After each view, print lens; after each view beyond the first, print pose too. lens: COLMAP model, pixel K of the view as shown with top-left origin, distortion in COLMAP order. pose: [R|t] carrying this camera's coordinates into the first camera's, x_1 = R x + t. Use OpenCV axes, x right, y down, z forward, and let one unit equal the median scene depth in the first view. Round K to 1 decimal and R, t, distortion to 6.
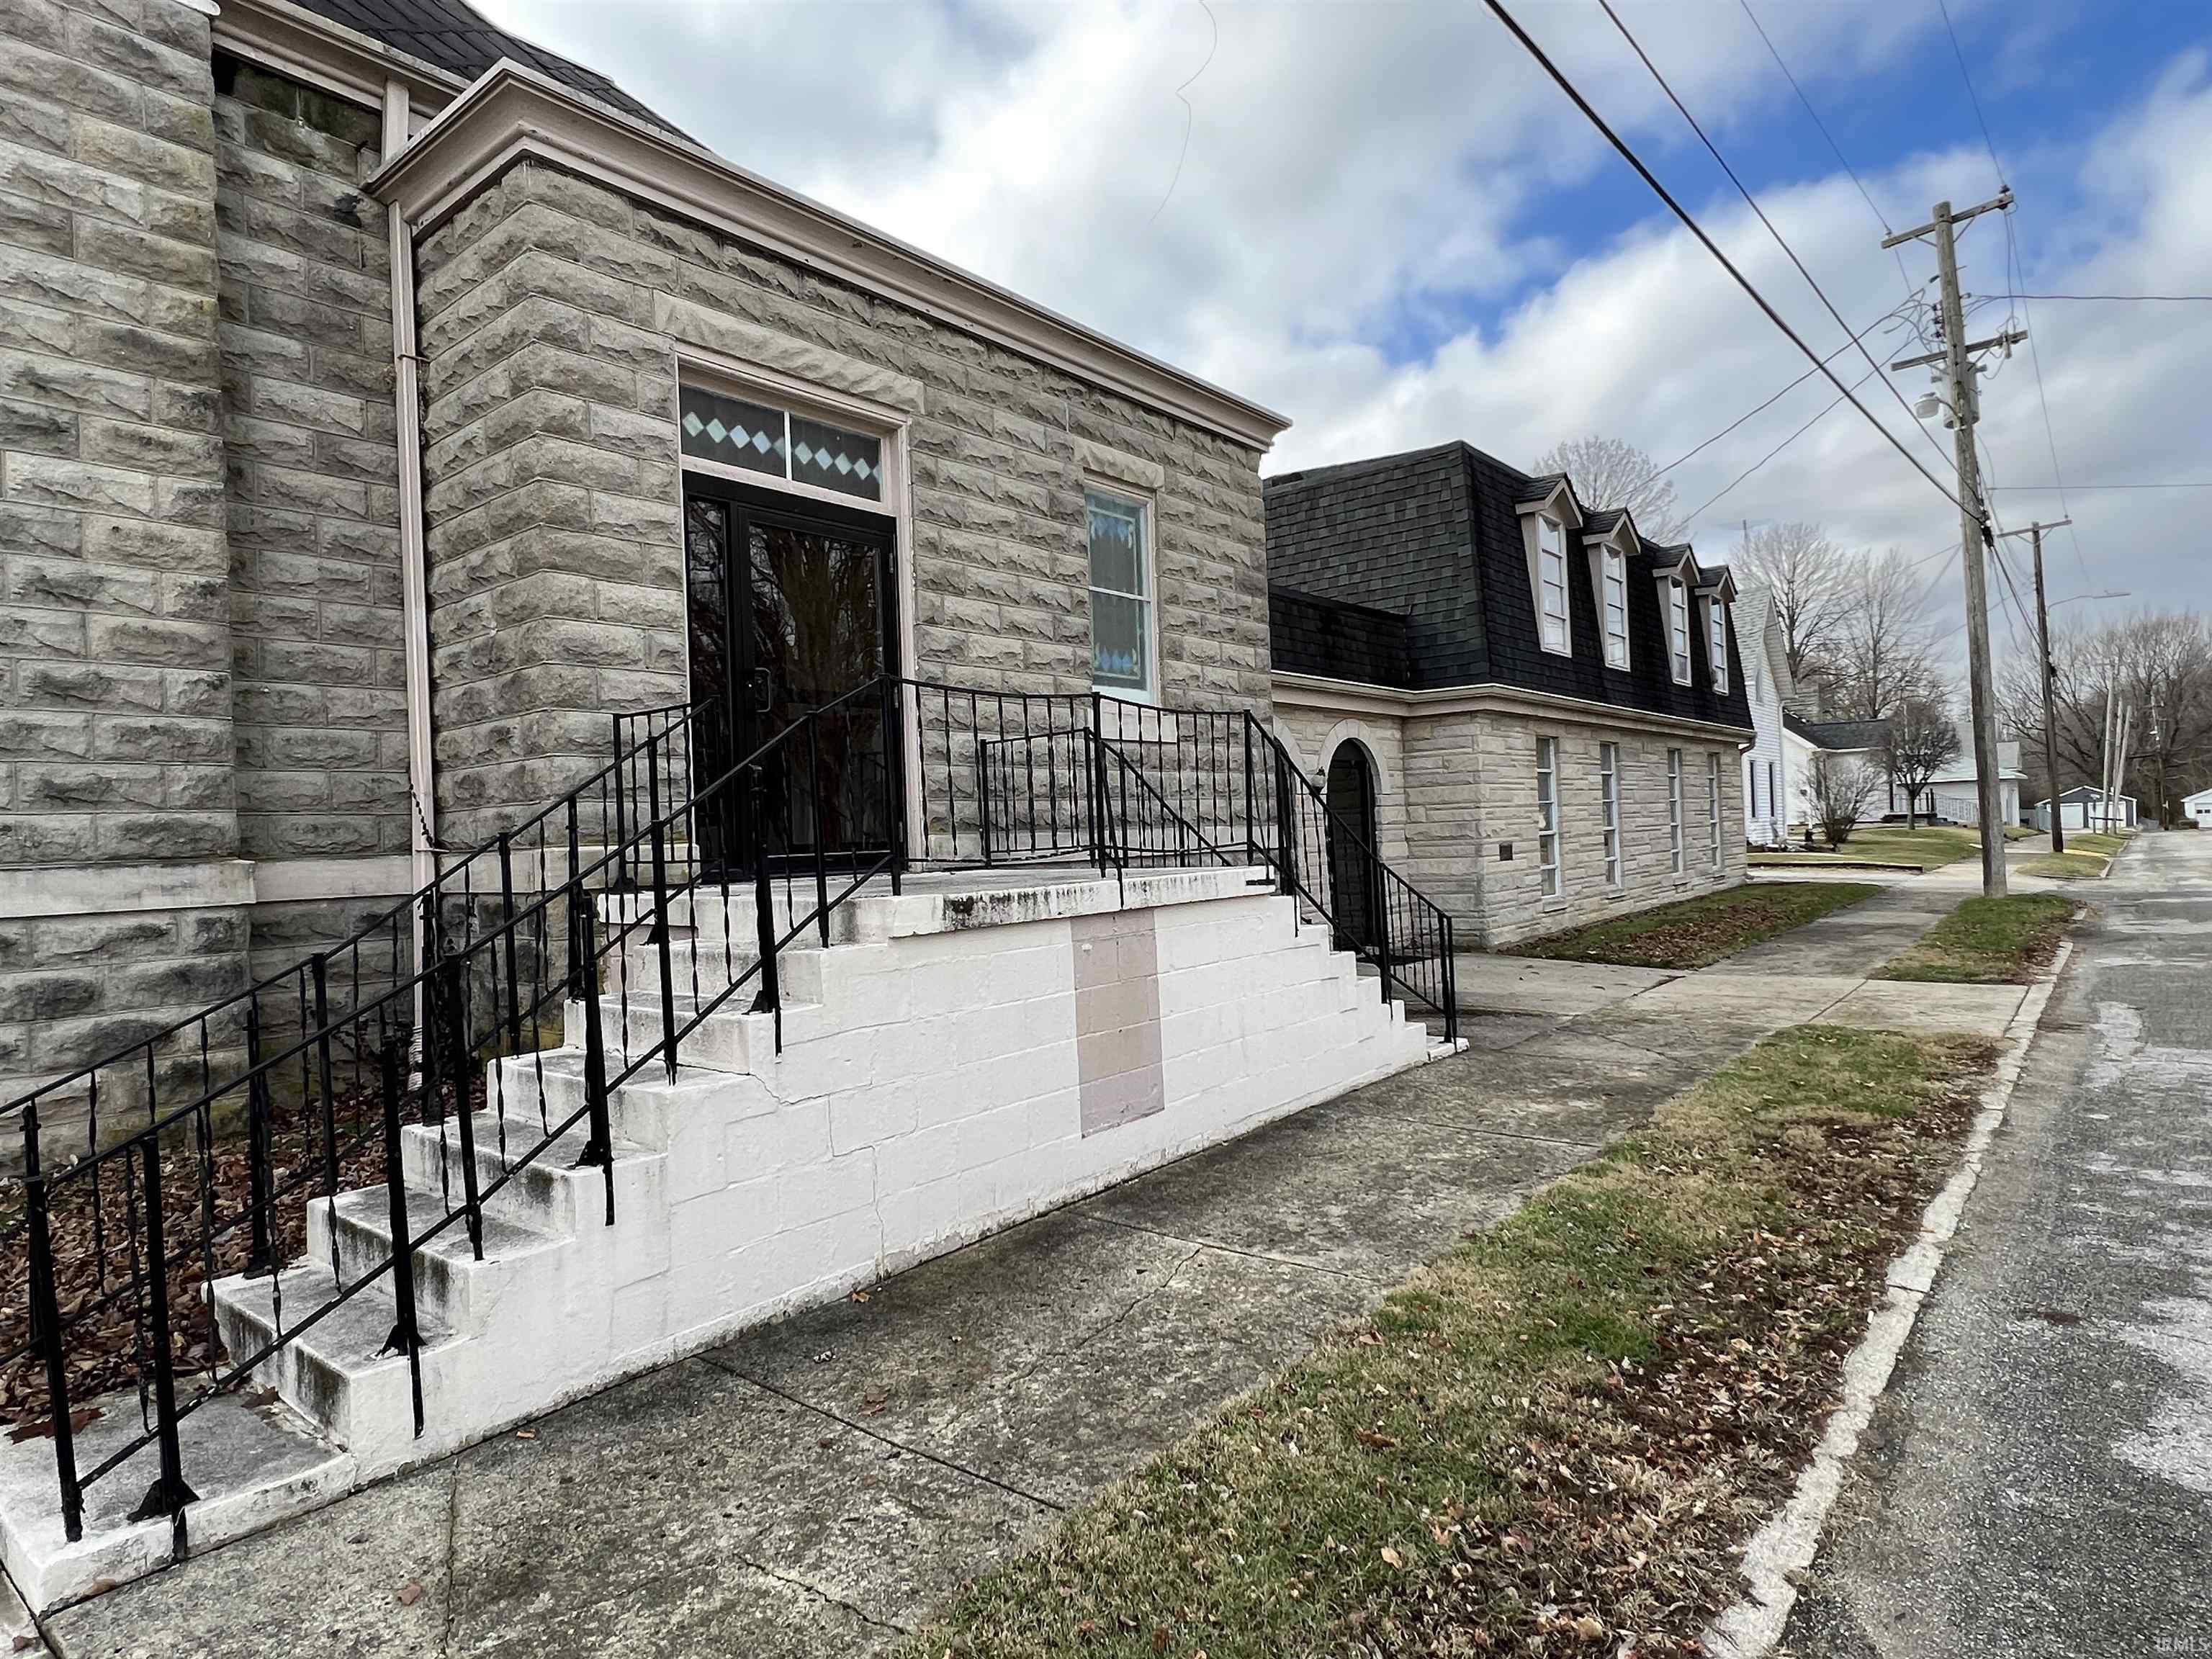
lens RADIAL K [[1252.4, 0, 1108.7], [0, 1252.4, 828.2], [0, 0, 1]] dist [-0.001910, 0.000405]
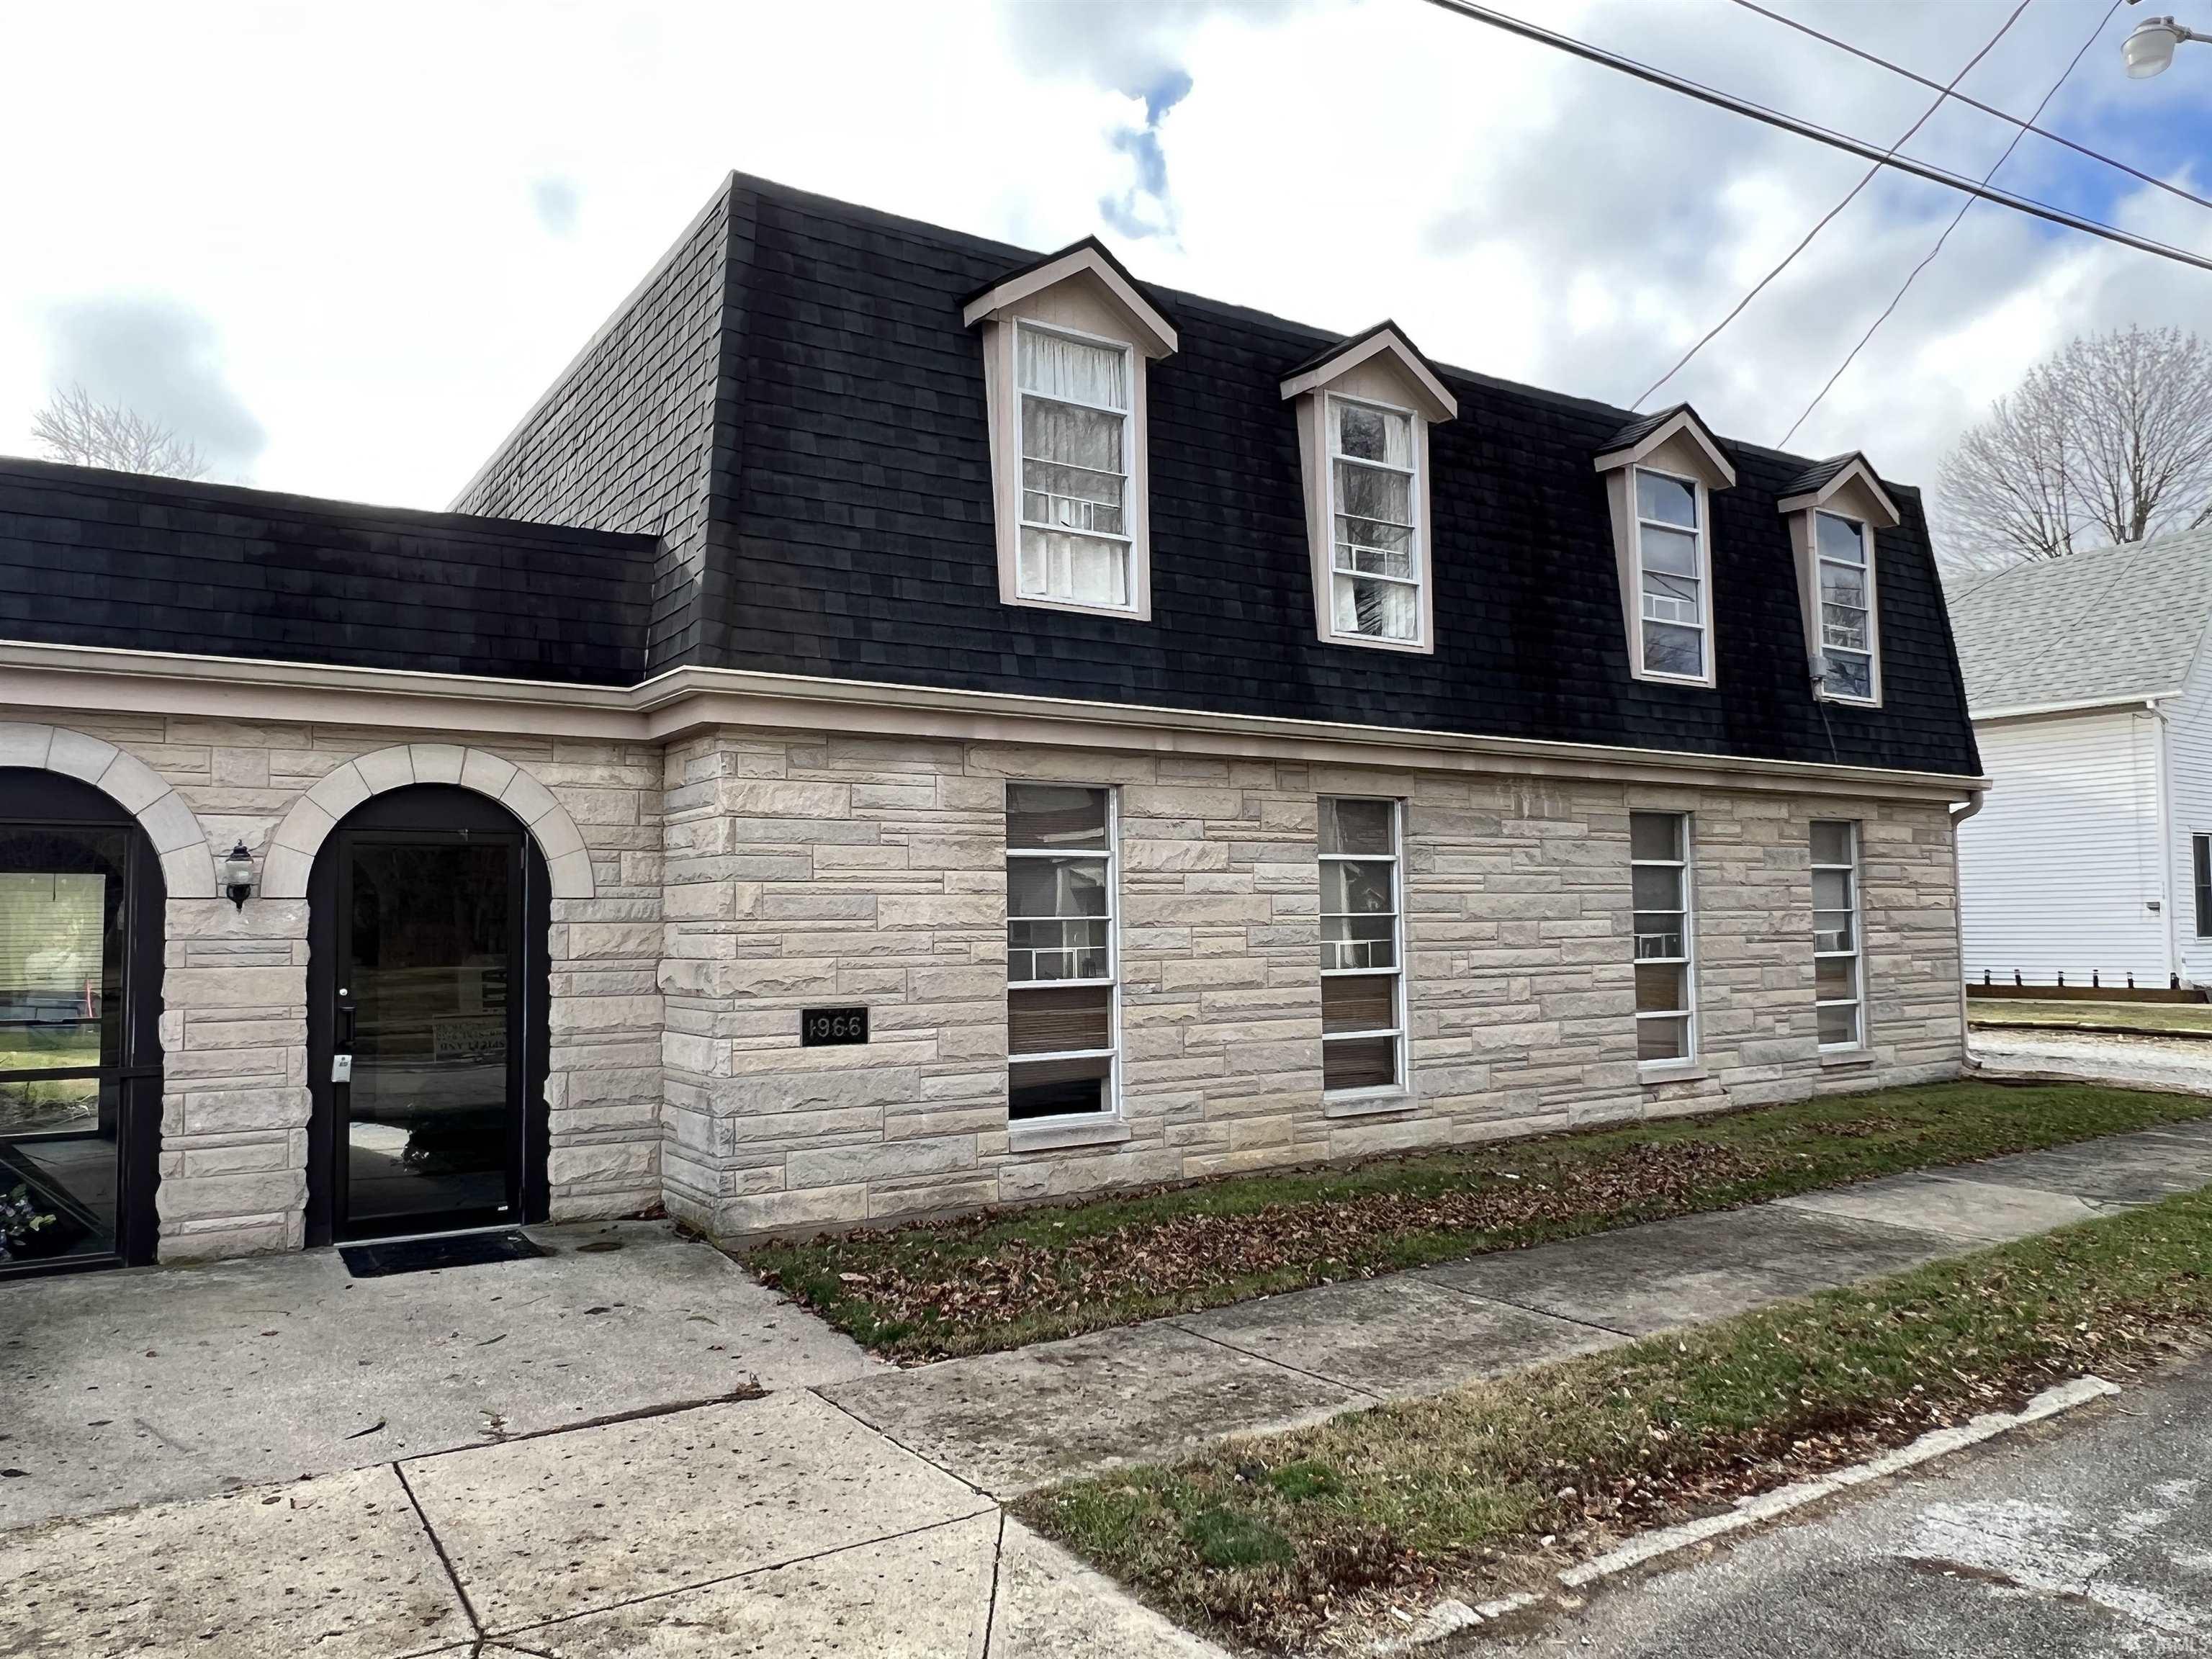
lens RADIAL K [[1534.8, 0, 1106.8], [0, 1534.8, 830.3], [0, 0, 1]] dist [-0.005702, -0.000606]
pose [[0.954844, 0.012347, -0.296851, 0.425368], [-0.026065, 0.998765, -0.042301, -0.024039], [0.295962, 0.048128, 0.953986, 0.347096]]
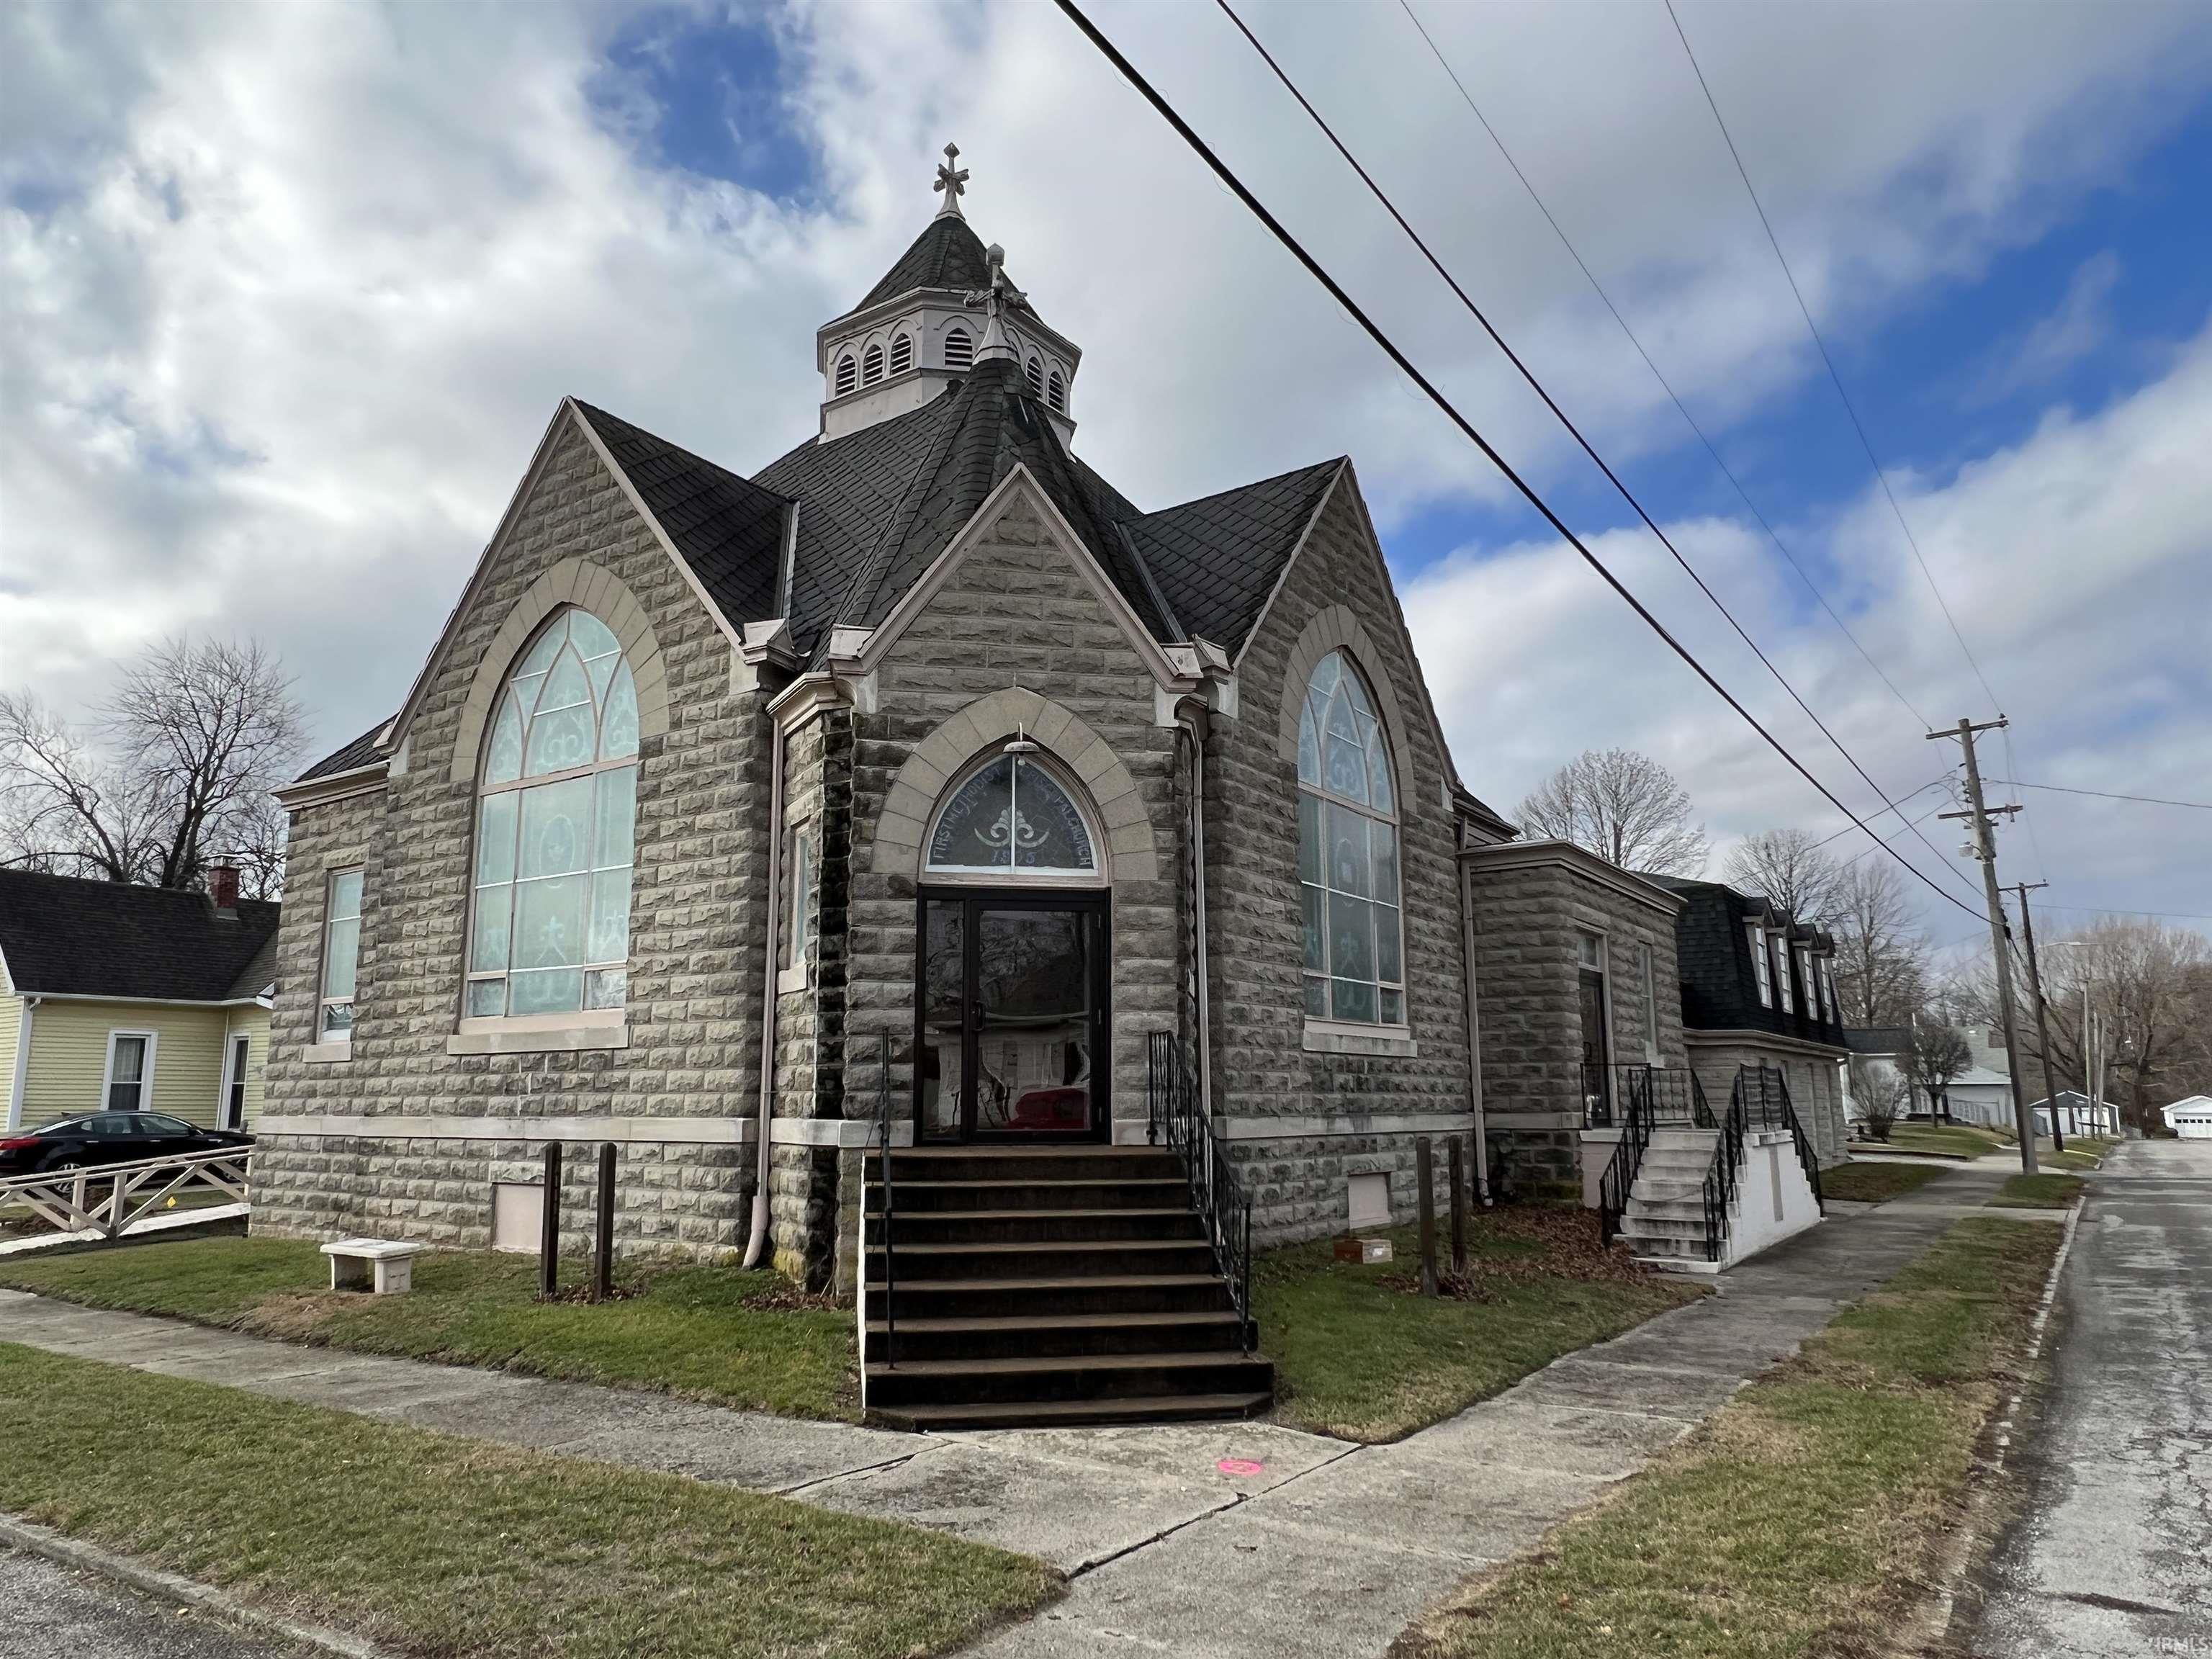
lens RADIAL K [[1431.2, 0, 1103.3], [0, 1431.2, 834.0], [0, 0, 1]] dist [0.000595, -0.004385]
pose [[0.996158, 0.052986, 0.069730, -0.498179], [-0.039680, 0.982867, -0.179993, 0.005954], [-0.078073, 0.176535, 0.981193, -0.615107]]
